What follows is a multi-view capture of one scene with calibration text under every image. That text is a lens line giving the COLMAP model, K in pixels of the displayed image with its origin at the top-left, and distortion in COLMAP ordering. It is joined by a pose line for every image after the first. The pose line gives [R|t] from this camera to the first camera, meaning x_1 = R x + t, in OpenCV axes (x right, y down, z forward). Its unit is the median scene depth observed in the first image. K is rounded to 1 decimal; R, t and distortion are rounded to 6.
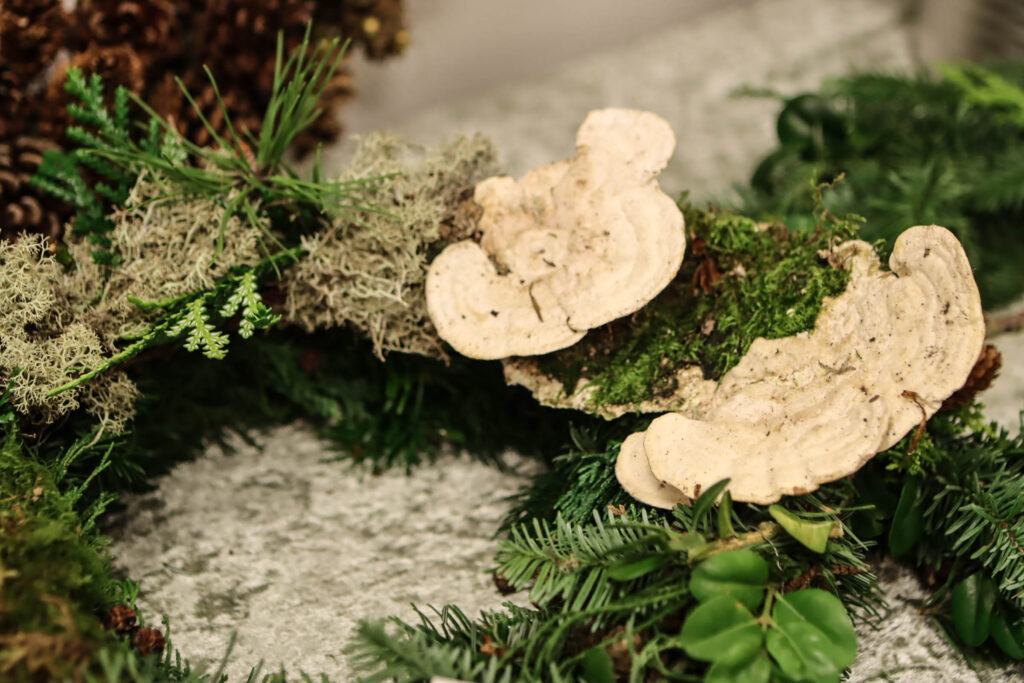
lens RADIAL K [[1979.8, 0, 512.6], [0, 1979.8, 342.1], [0, 0, 1]] dist [-0.036149, 0.000000]
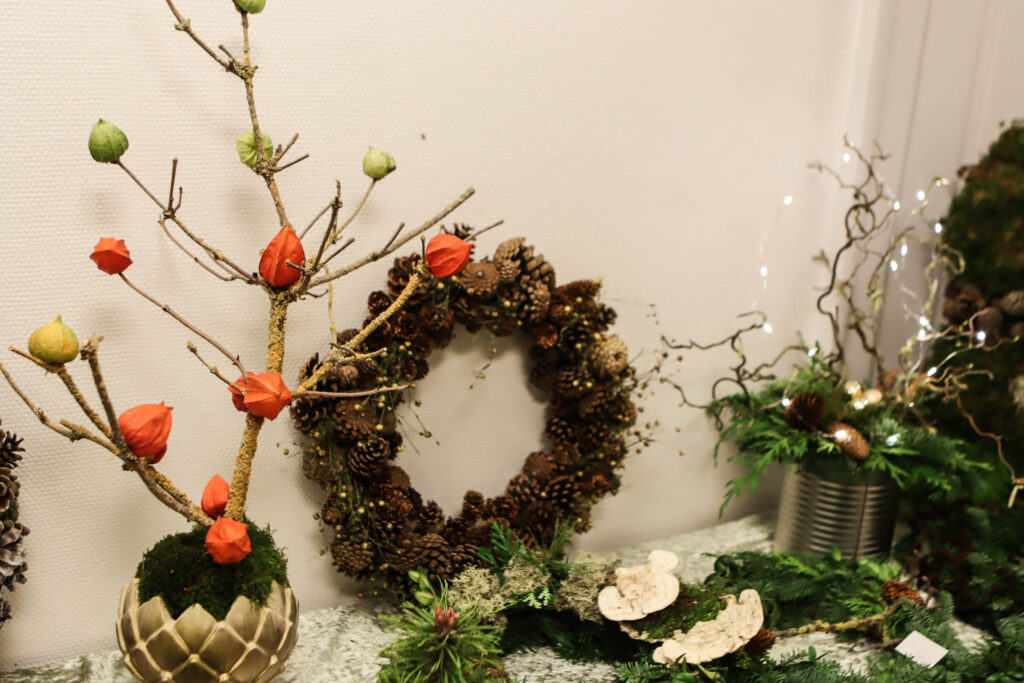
lens RADIAL K [[1148.2, 0, 511.5], [0, 1148.2, 342.6], [0, 0, 1]] dist [-0.076704, 0.000000]
pose [[0.992232, 0.083009, -0.092655, -0.045815], [-0.108427, 0.942202, -0.317015, 0.185543], [0.060985, 0.324599, 0.943884, -0.911653]]
